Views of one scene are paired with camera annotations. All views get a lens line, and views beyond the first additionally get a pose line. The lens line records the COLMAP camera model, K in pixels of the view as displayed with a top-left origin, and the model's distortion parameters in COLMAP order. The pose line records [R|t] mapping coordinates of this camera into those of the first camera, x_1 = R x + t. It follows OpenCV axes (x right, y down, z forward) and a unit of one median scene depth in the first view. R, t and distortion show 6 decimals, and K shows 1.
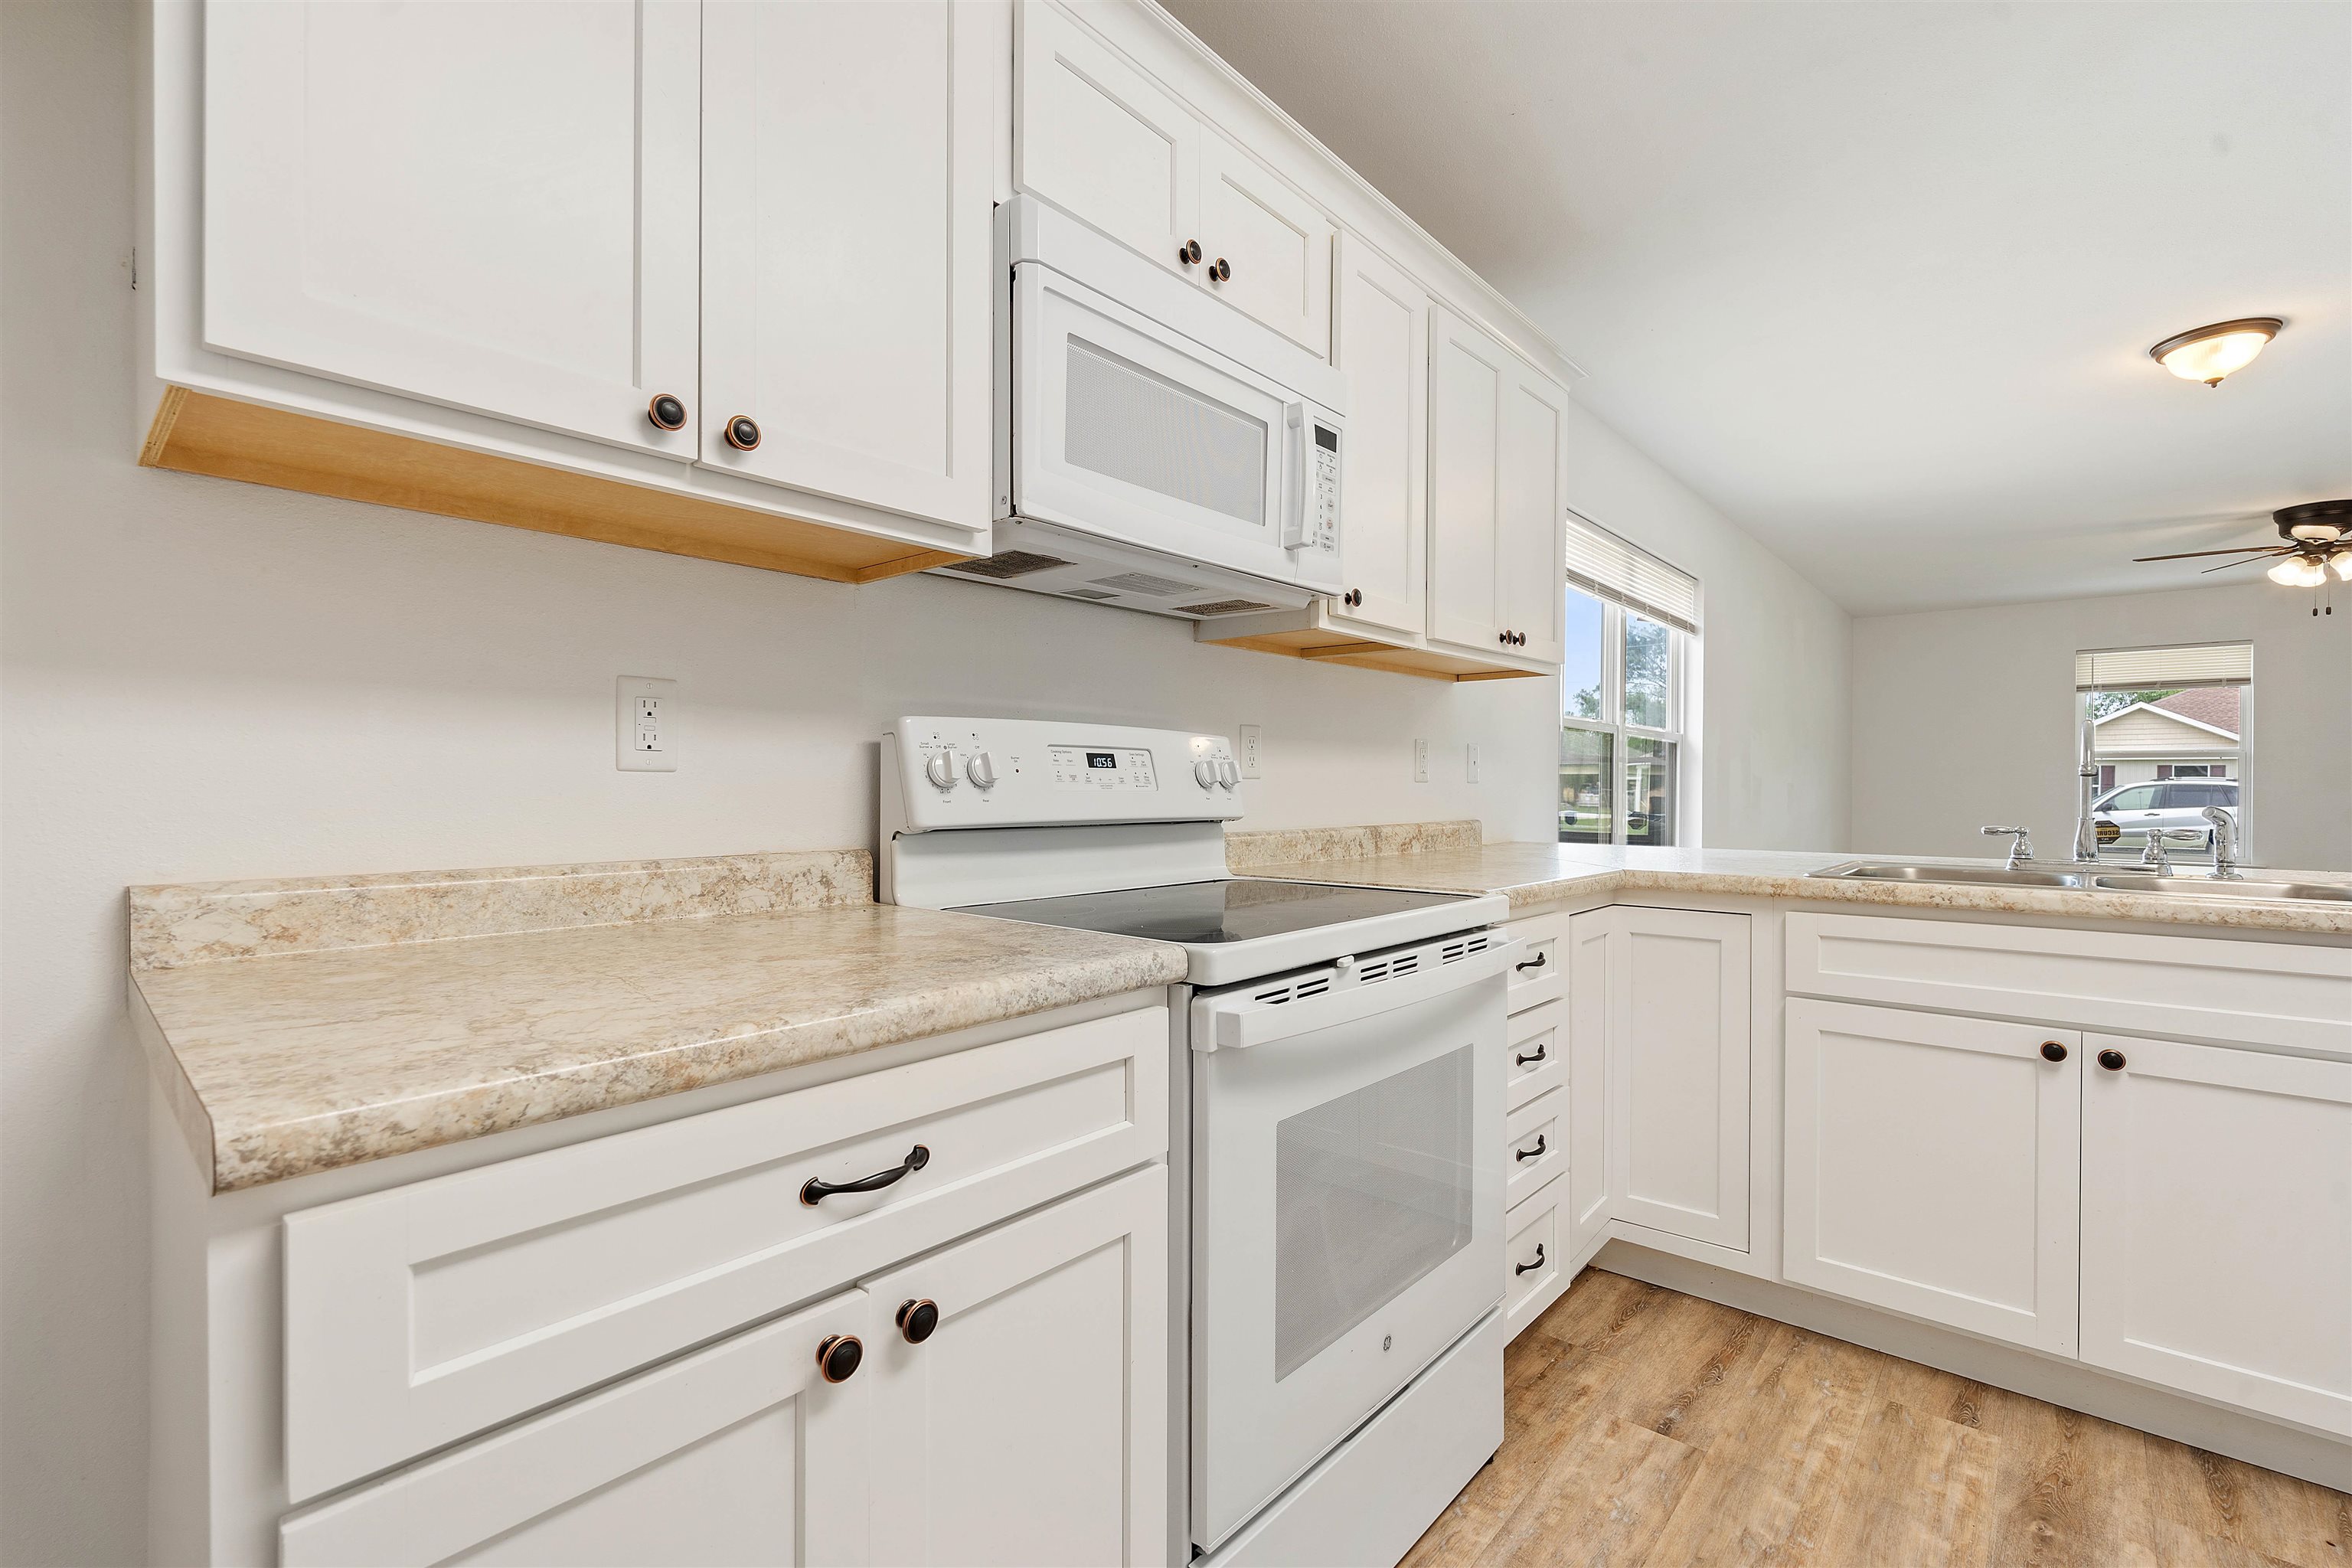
lens RADIAL K [[1033.7, 0, 1177.4], [0, 1033.7, 785.3], [0, 0, 1]] dist [-0.000177, 0.000211]
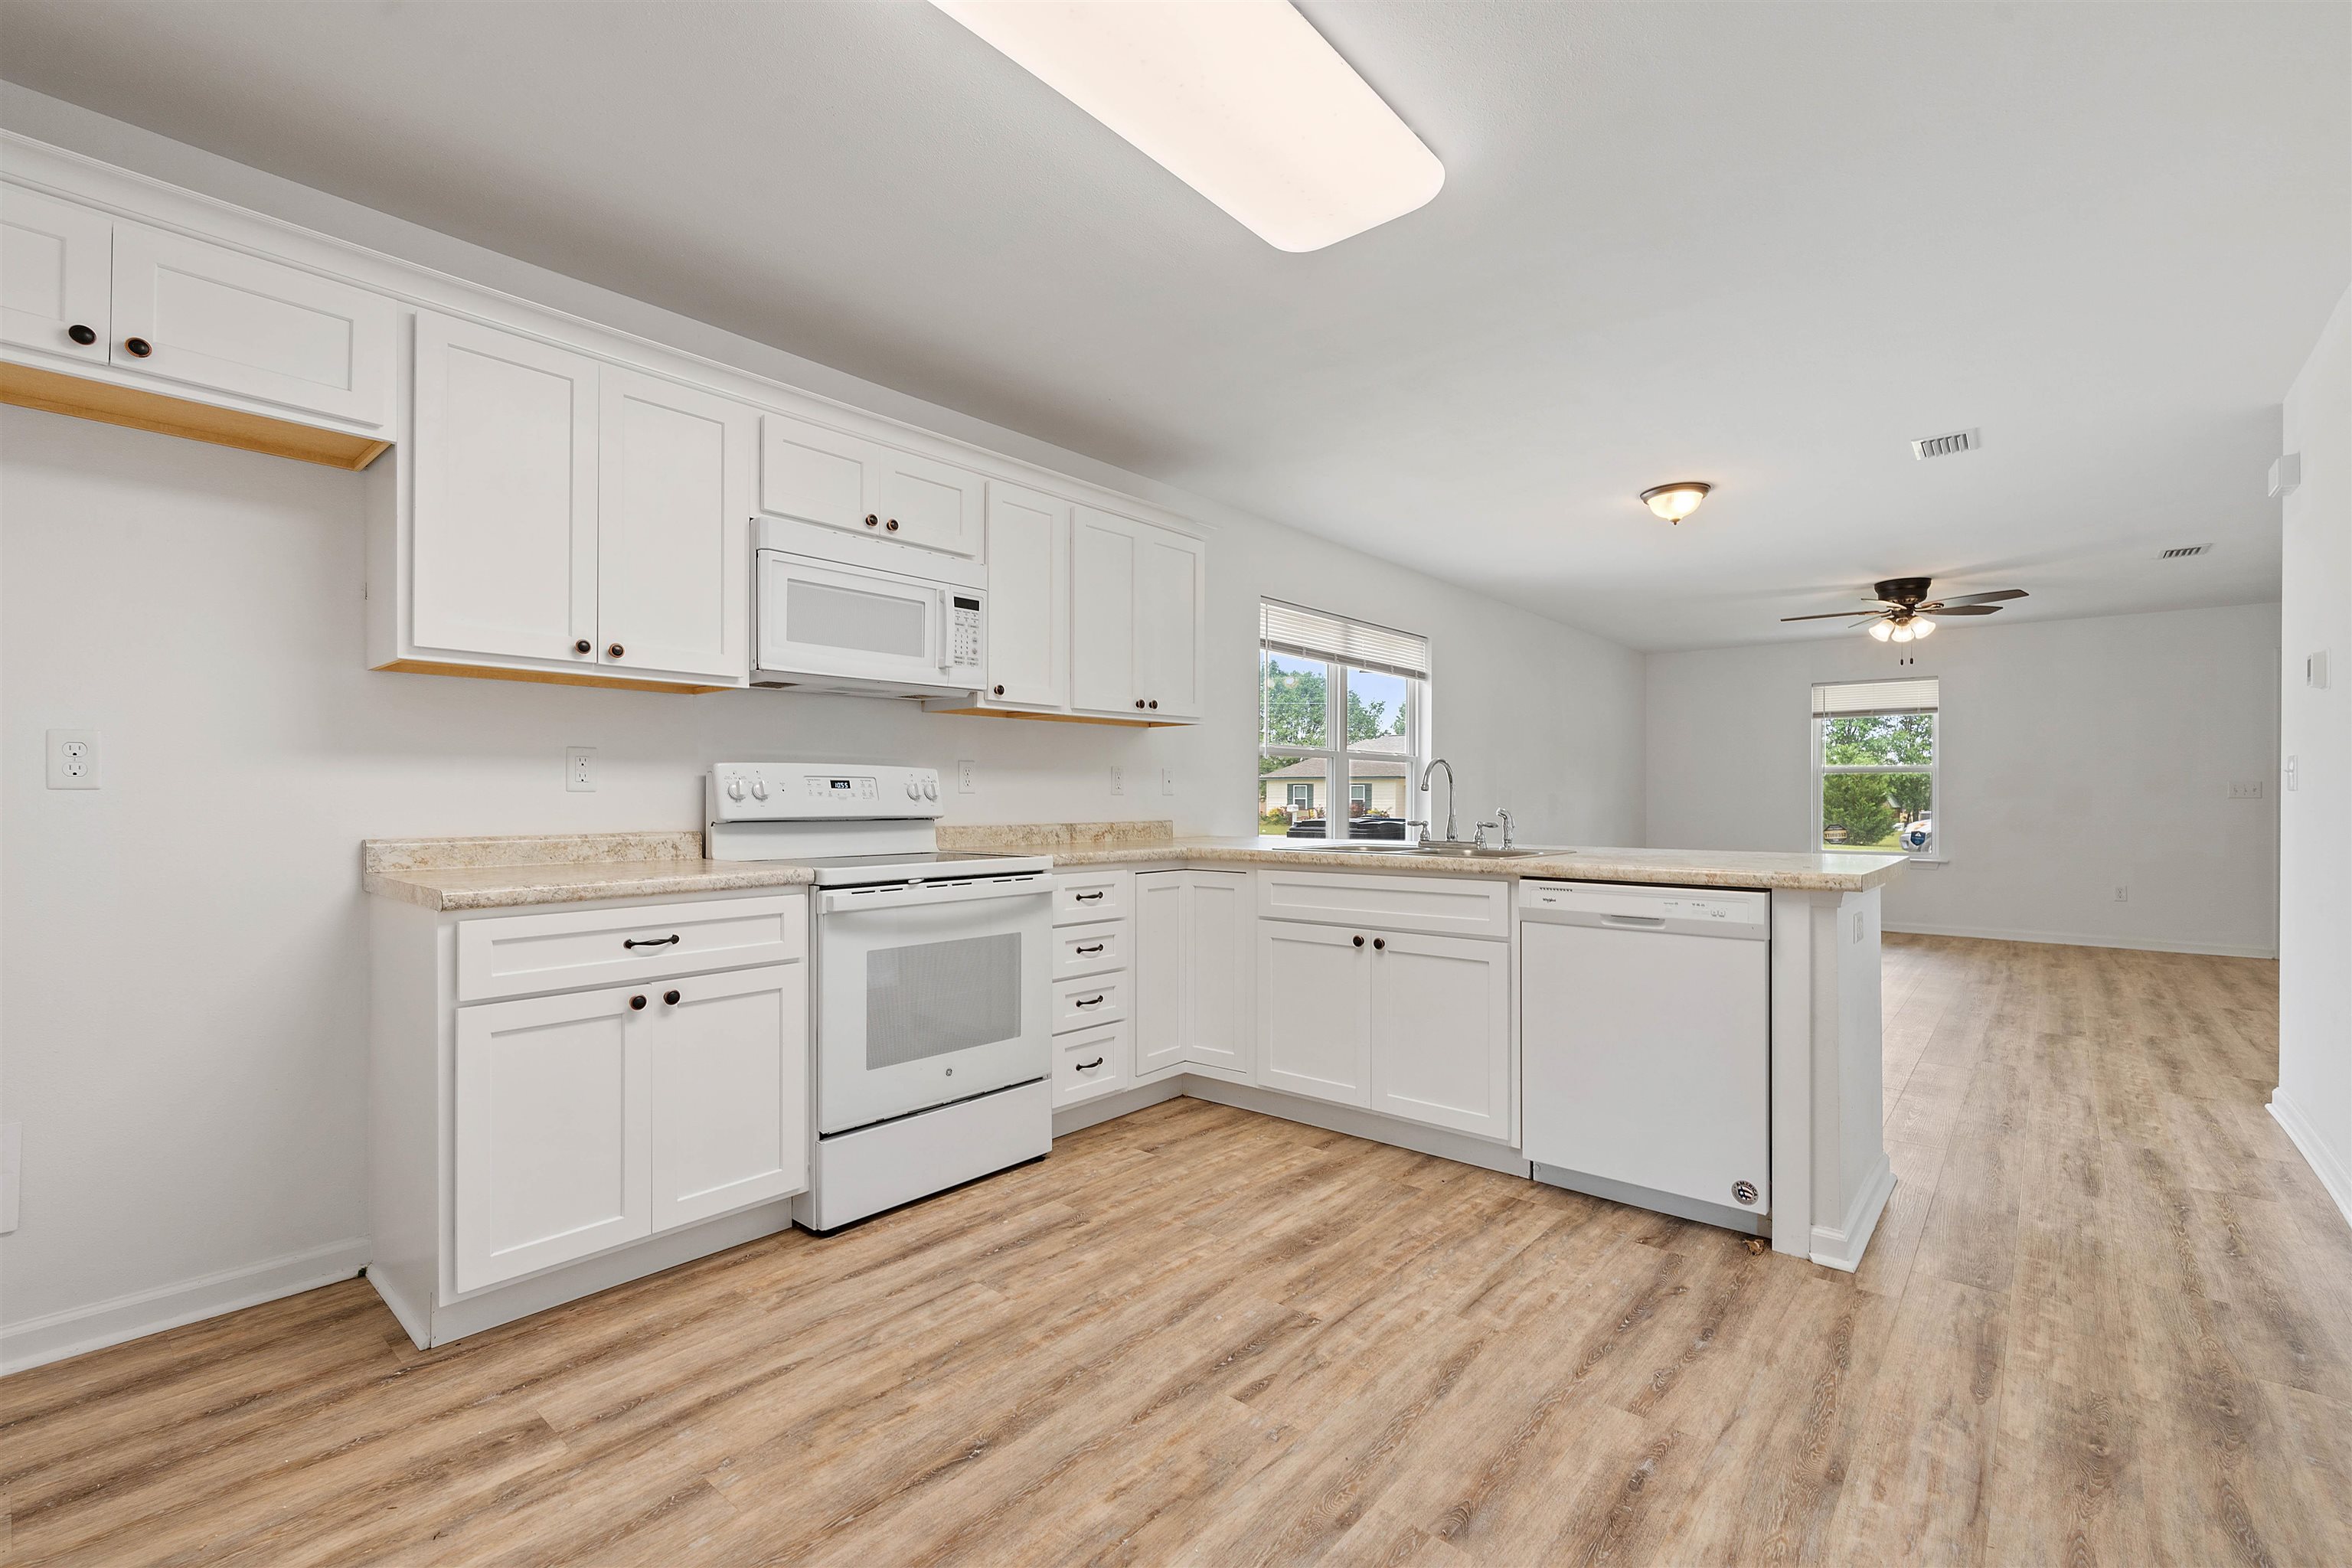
lens RADIAL K [[1002.6, 0, 1159.2], [0, 1002.6, 786.9], [0, 0, 1]] dist [-0.000473, 0.000023]
pose [[0.999928, -0.002846, 0.011633, 0.536405], [0.002967, 0.999941, -0.010428, 0.000978], [-0.011602, 0.010462, 0.999878, -0.883510]]
